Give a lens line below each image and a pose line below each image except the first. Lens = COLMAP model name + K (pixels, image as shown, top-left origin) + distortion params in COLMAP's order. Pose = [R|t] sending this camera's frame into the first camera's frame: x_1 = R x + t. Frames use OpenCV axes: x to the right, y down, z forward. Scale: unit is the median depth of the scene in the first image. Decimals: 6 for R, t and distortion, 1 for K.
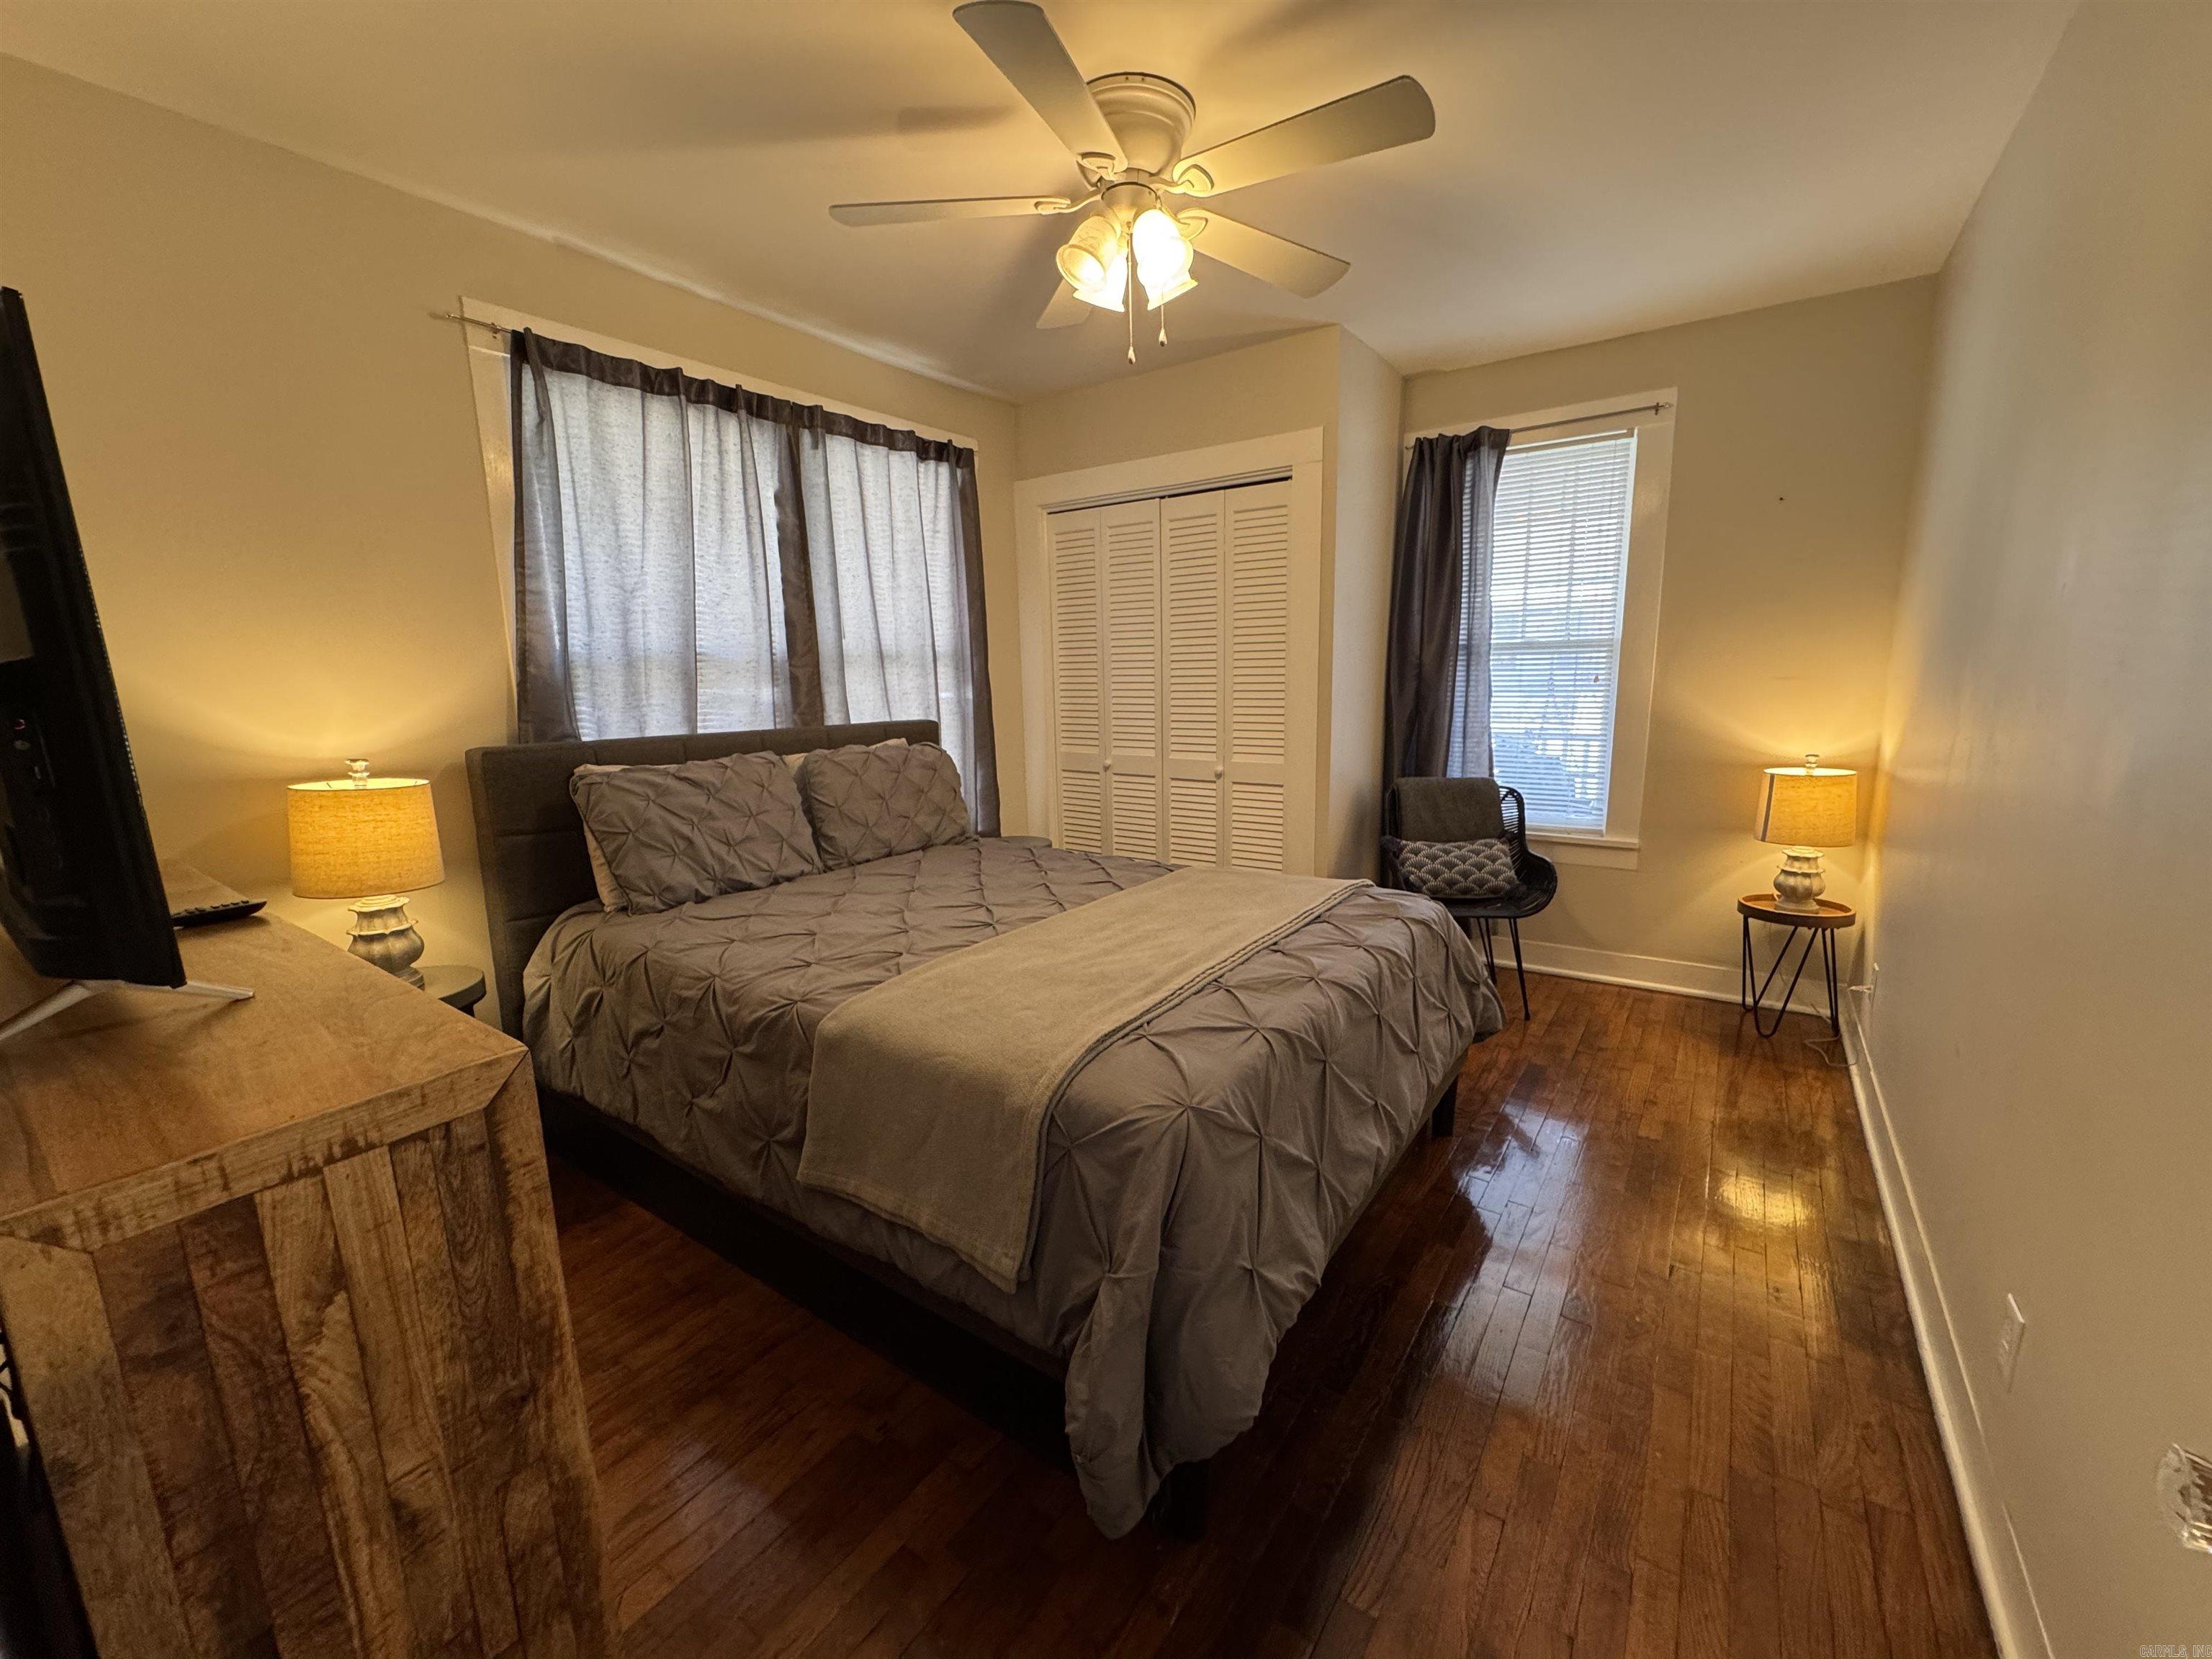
lens RADIAL K [[879.9, 0, 1100.4], [0, 879.9, 828.3], [0, 0, 1]] dist [-0.001379, -0.000881]
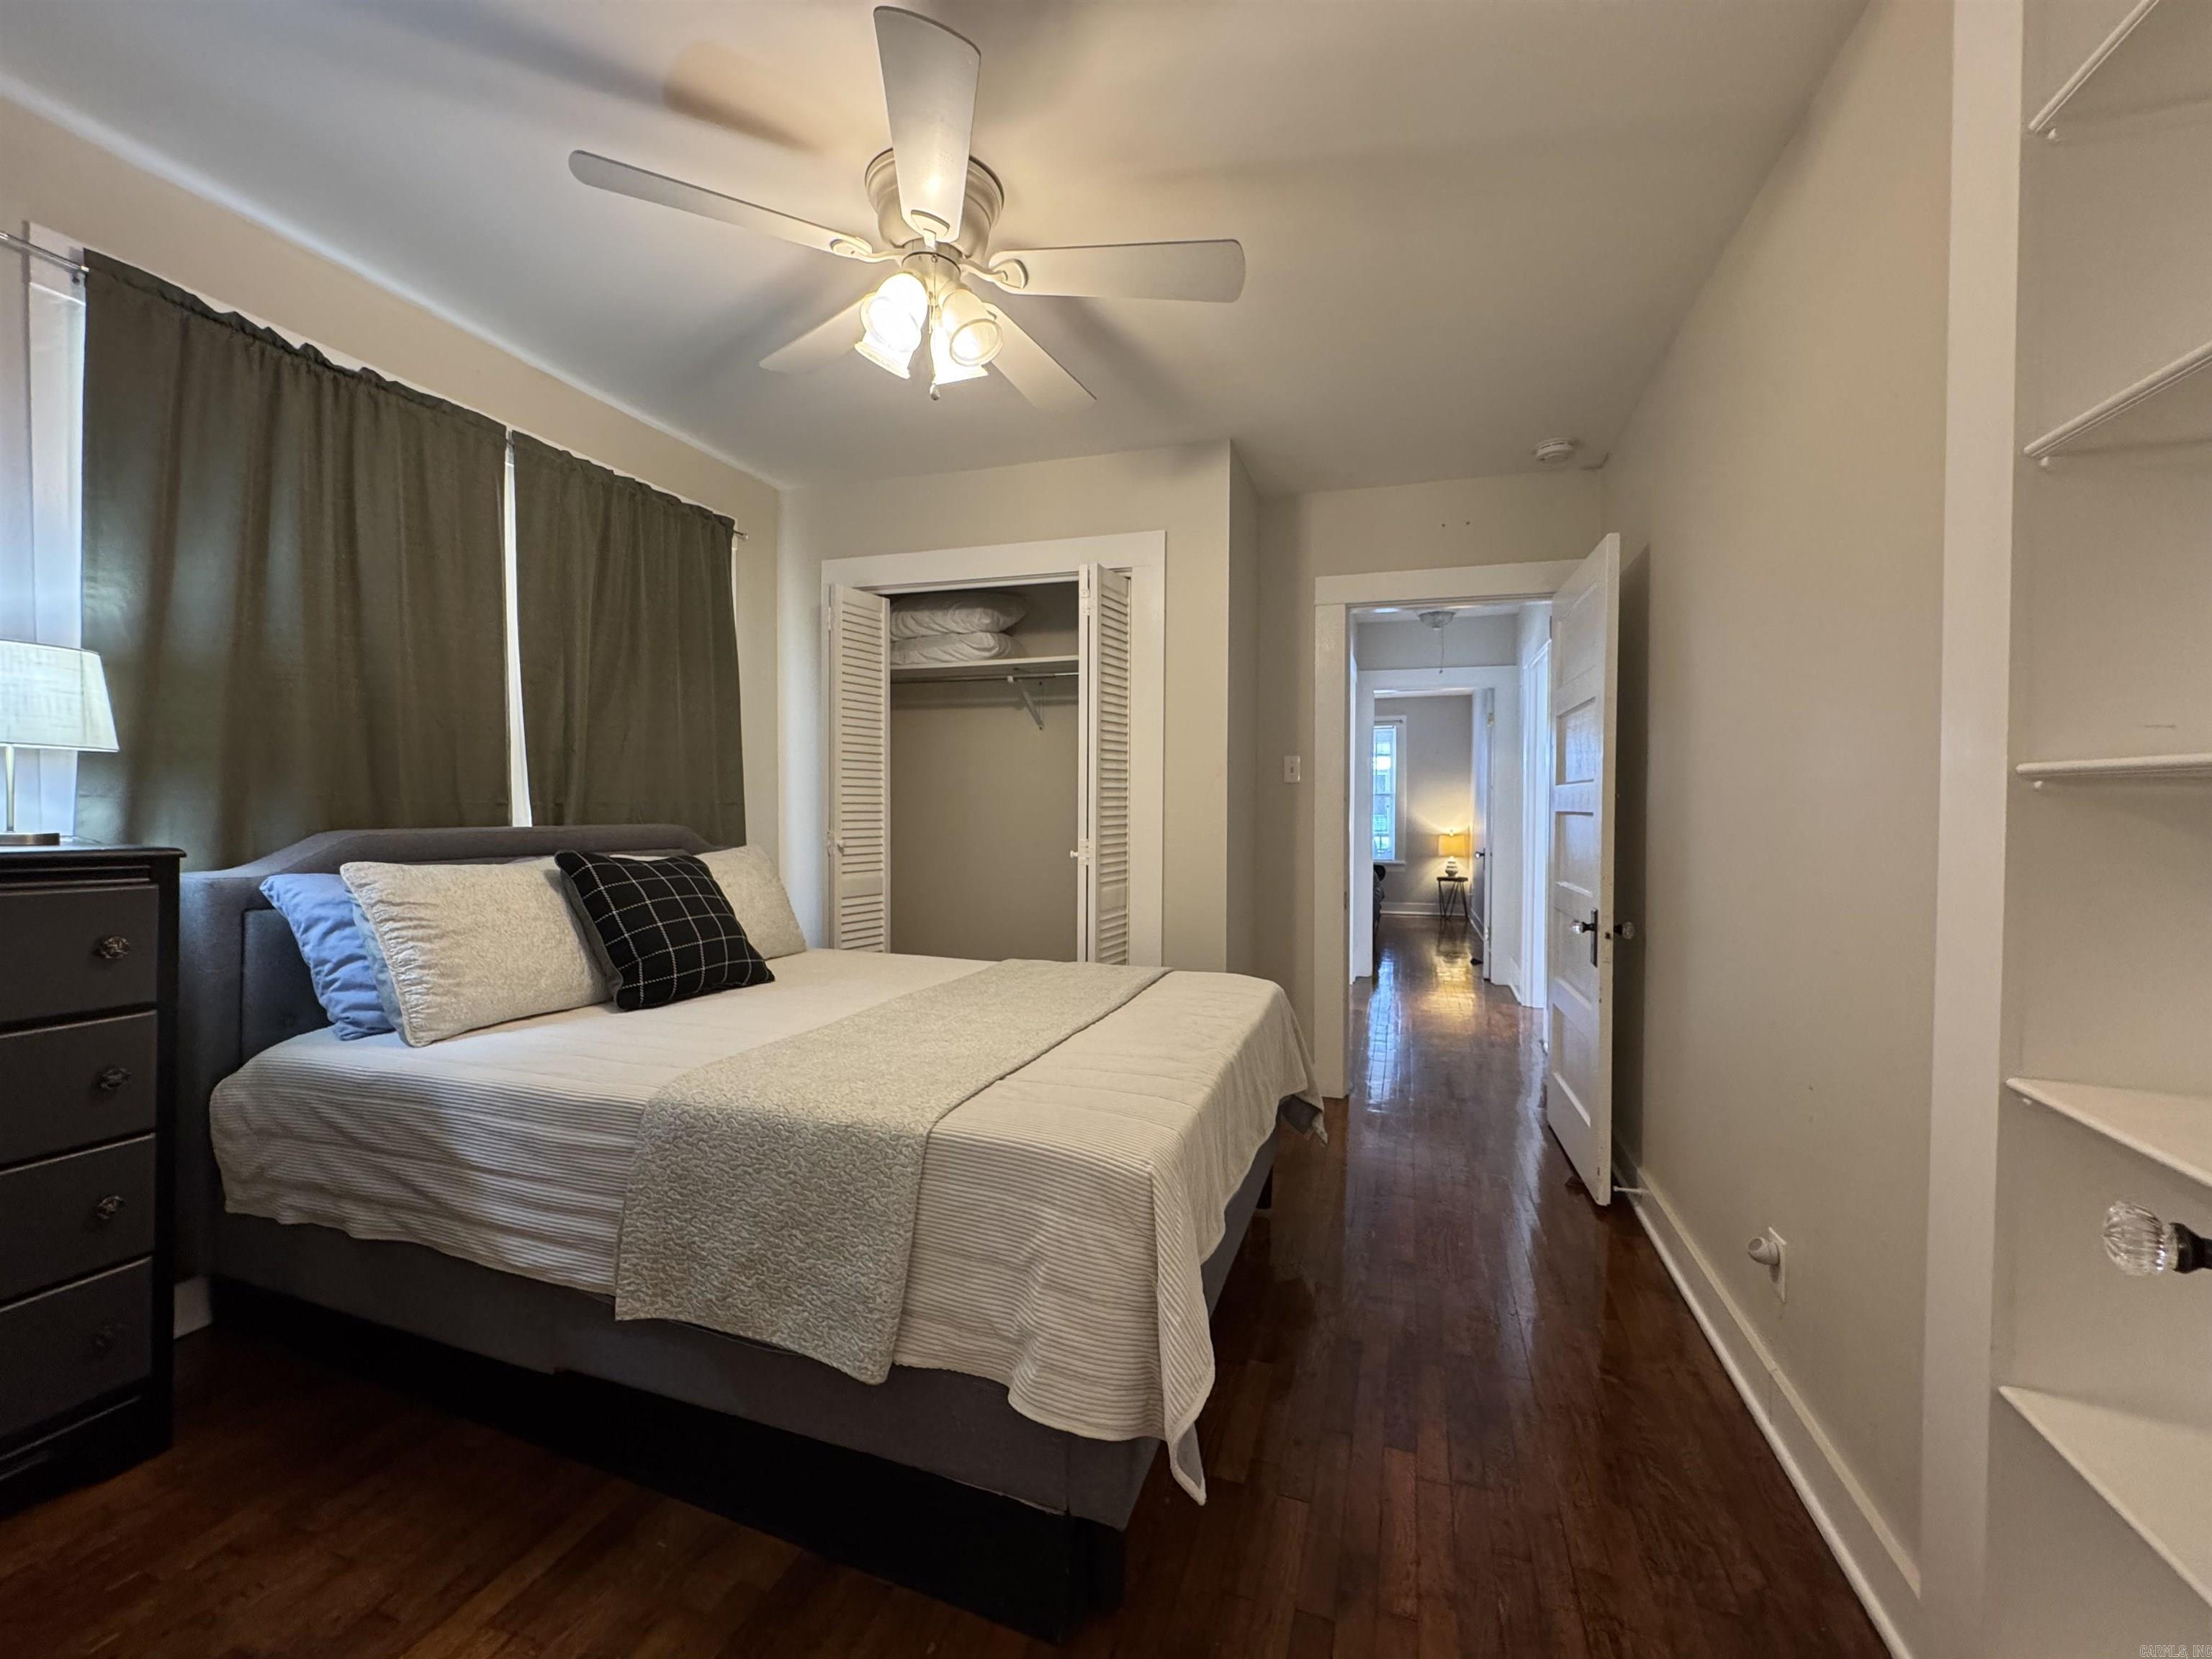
lens RADIAL K [[879.9, 0, 1105.5], [0, 879.9, 819.5], [0, 0, 1]] dist [-0.001379, -0.000881]
pose [[0.960452, 0.025608, 0.277267, -1.238458], [0.019954, 0.986872, -0.160266, 0.350784], [-0.277731, 0.159460, 0.947332, -1.621686]]
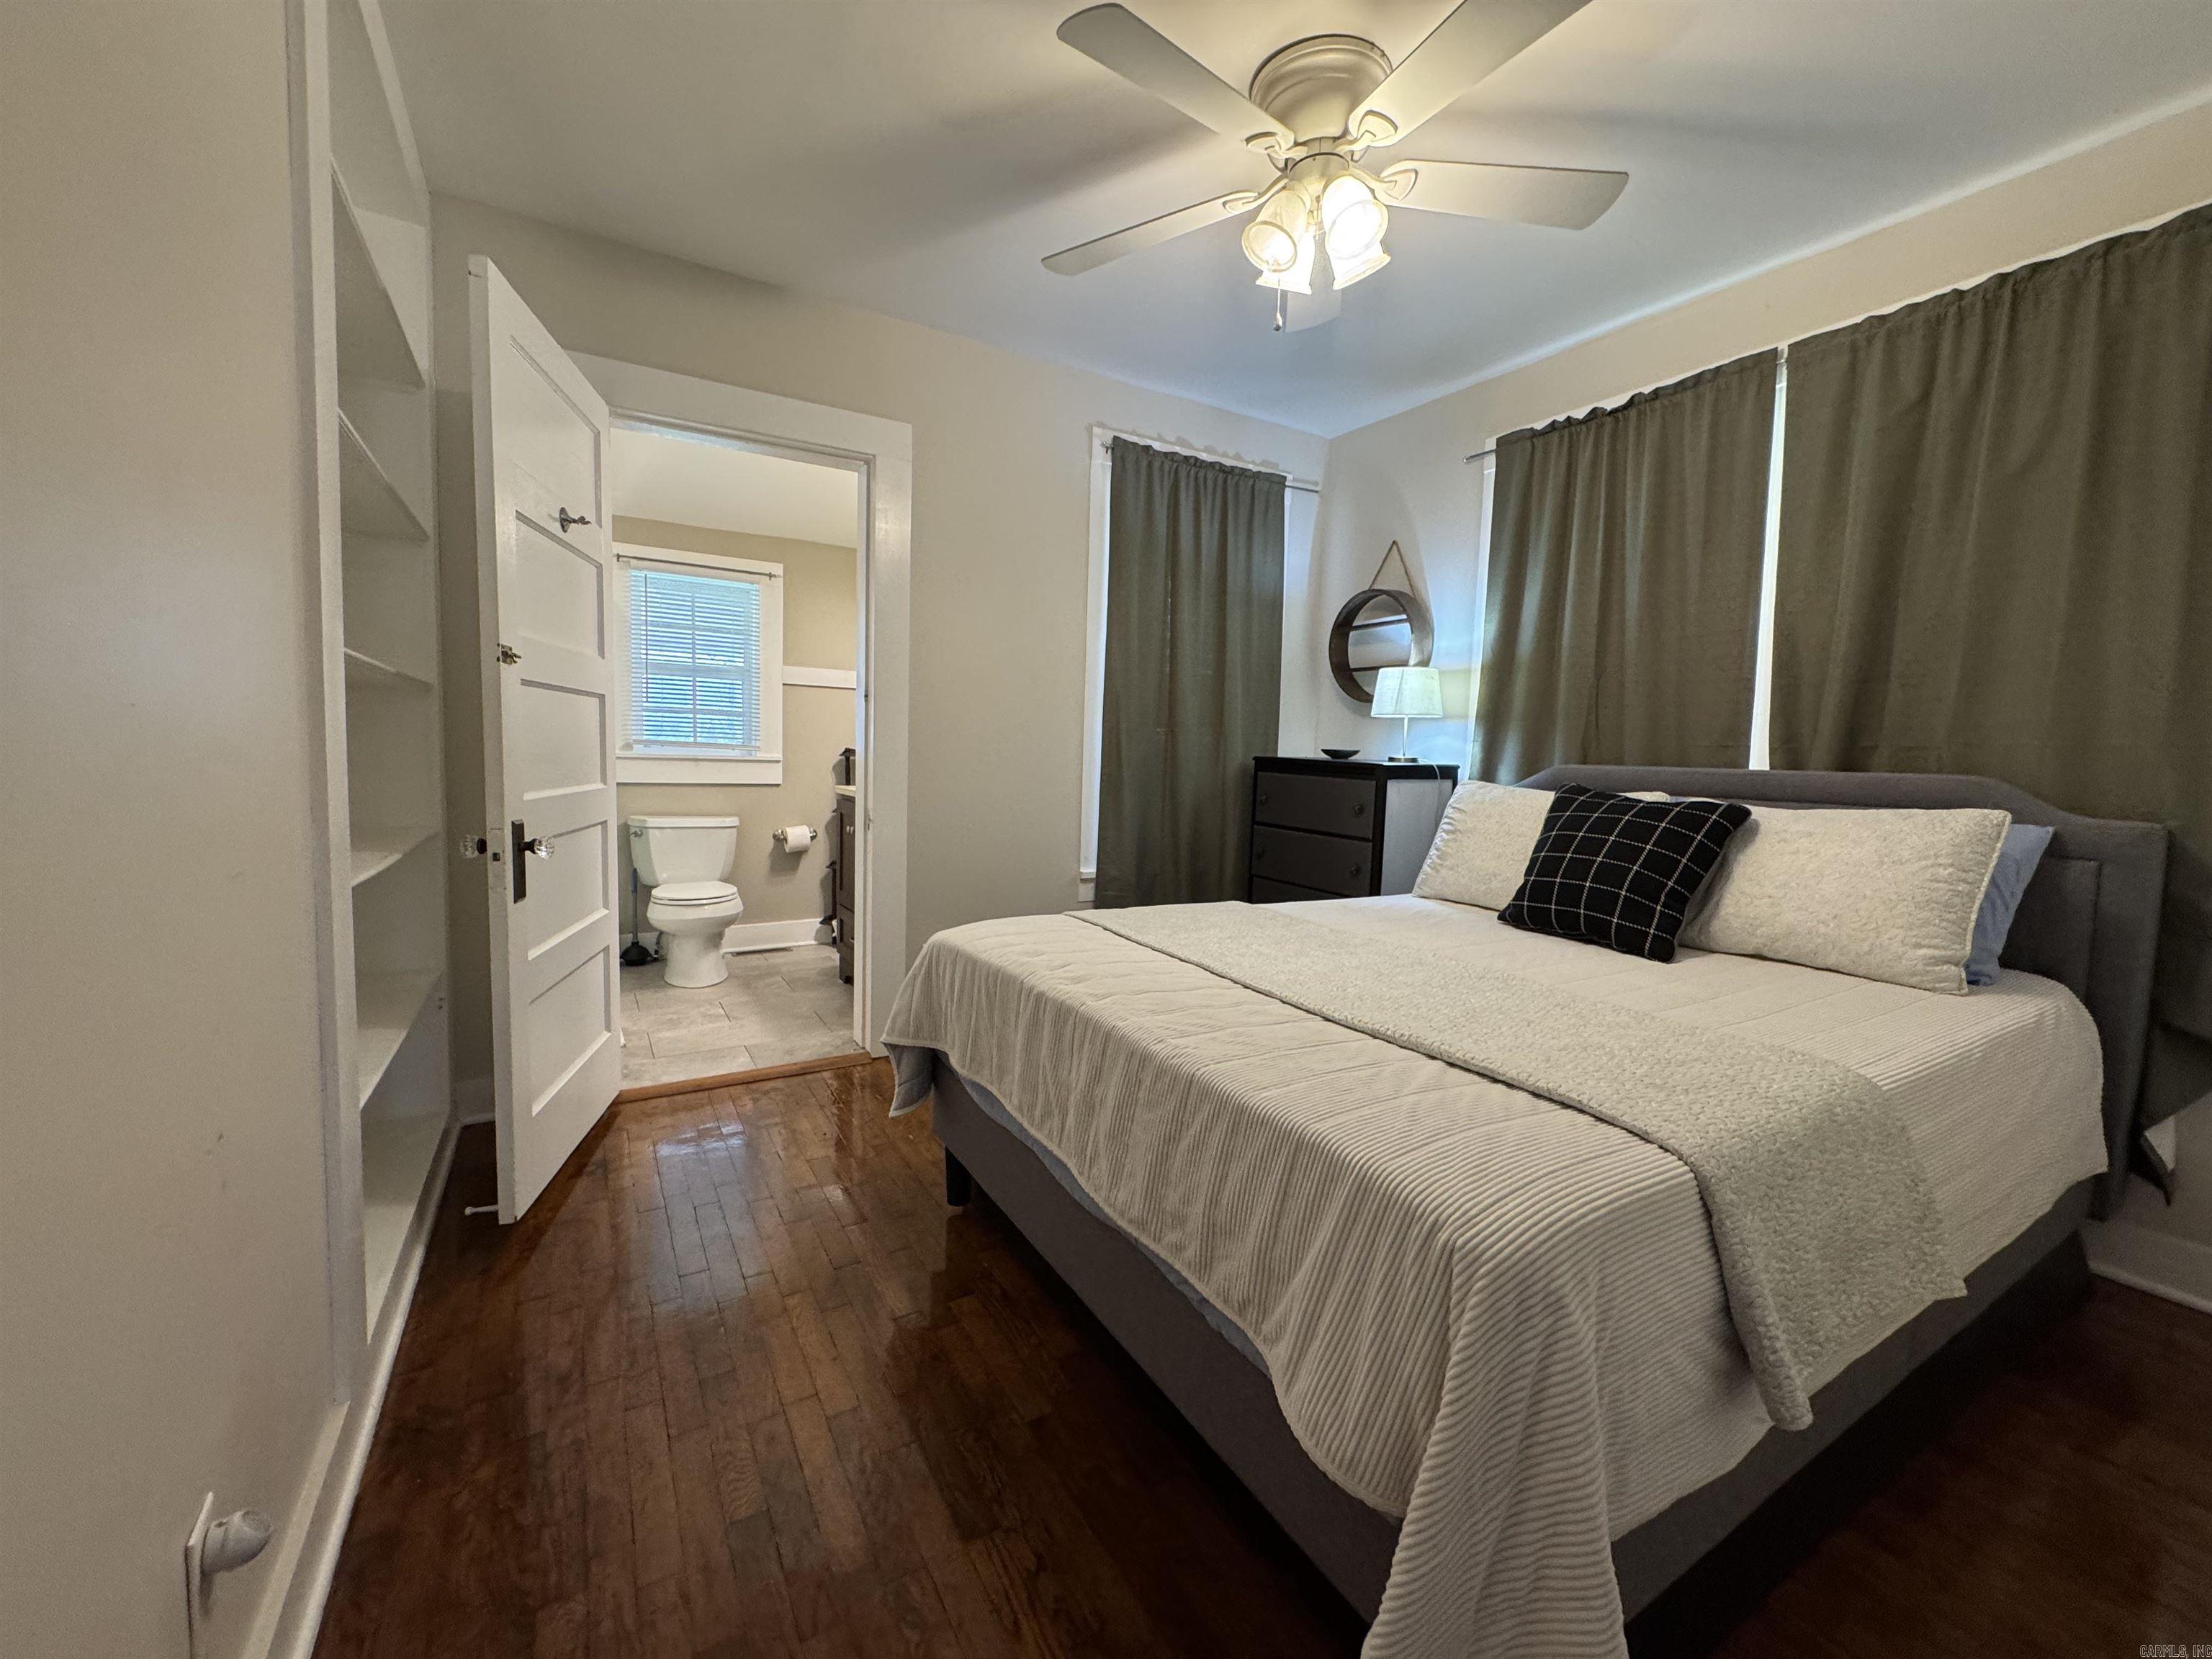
lens RADIAL K [[879.9, 0, 1106.5], [0, 879.9, 830.0], [0, 0, 1]] dist [-0.001379, -0.000881]
pose [[-0.402645, 0.082605, -0.911621, -0.594227], [-0.188150, 0.967185, 0.170742, 0.243975], [0.895811, 0.240270, -0.373890, -0.913523]]
